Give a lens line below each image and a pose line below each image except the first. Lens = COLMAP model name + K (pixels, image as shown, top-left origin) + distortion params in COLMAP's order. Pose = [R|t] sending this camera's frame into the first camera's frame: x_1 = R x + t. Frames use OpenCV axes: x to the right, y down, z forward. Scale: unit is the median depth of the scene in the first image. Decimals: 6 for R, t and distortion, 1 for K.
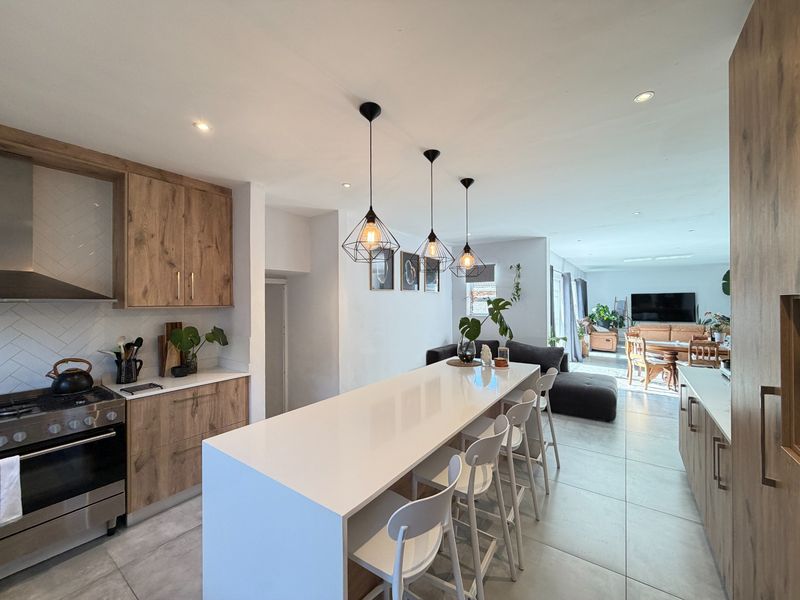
lens RADIAL K [[319.0, 0, 407.0], [0, 319.0, 300.7], [0, 0, 1]] dist [-0.000923, 0.000621]
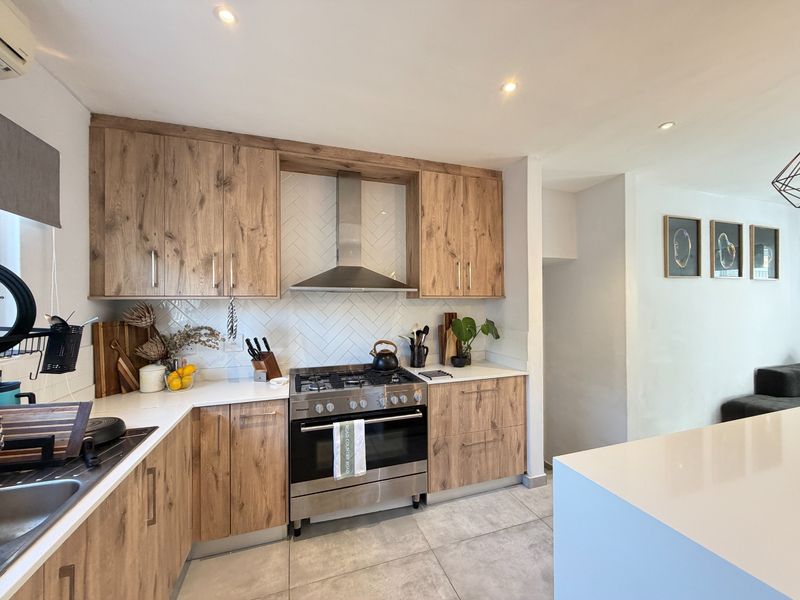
lens RADIAL K [[319.0, 0, 400.1], [0, 319.0, 302.1], [0, 0, 1]] dist [-0.000923, 0.000621]
pose [[0.811598, 0.002612, -0.584210, -0.292157], [0.000305, 0.999988, 0.004894, 0.031569], [0.584216, -0.004151, 0.811588, 0.085655]]
